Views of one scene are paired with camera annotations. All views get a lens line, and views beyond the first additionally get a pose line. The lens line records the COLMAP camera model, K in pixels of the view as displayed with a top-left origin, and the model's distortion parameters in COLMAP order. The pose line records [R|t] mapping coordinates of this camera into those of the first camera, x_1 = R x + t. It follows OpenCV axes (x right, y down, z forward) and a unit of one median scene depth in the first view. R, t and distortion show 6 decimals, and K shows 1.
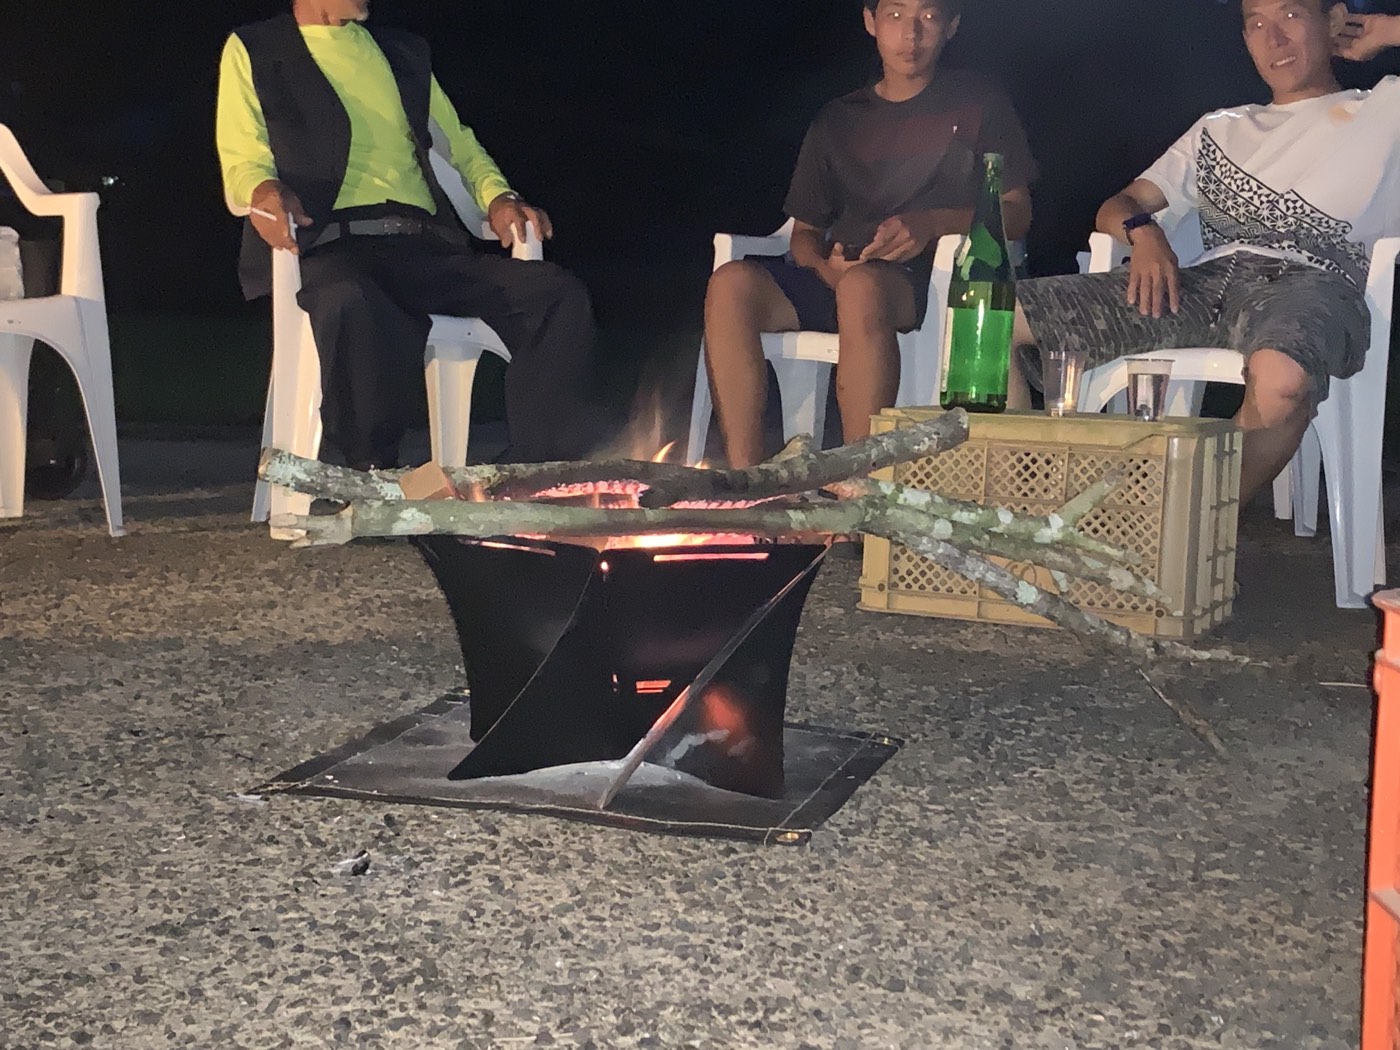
lens RADIAL K [[2145.8, 0, 701.1], [0, 2145.8, 526.1], [0, 0, 1]] dist [0.065063, 0.000000]
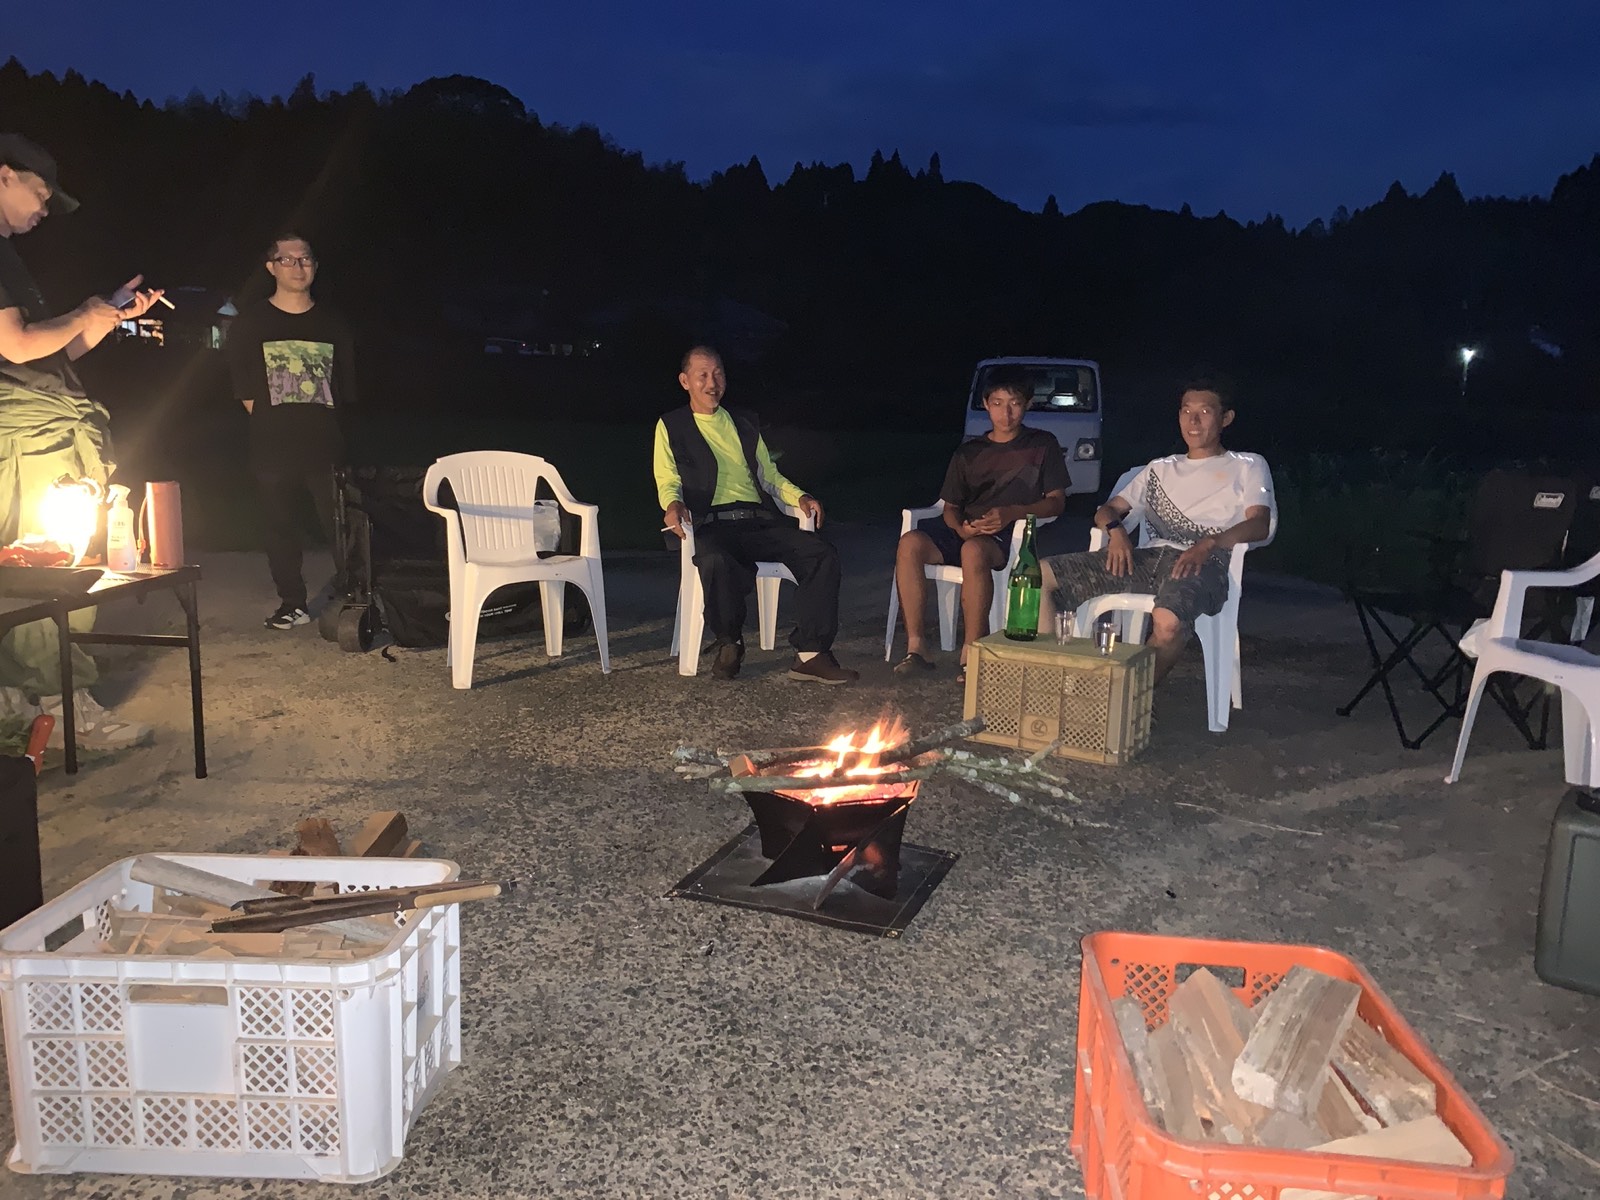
lens RADIAL K [[1203.8, 0, 798.8], [0, 1203.8, 598.2], [0, 0, 1]] dist [-0.004202, -0.004998]
pose [[0.994612, 0.003182, -0.103618, 0.065889], [0.000418, 0.999397, 0.034706, -0.235943], [0.103666, -0.034563, 0.994011, -0.260183]]
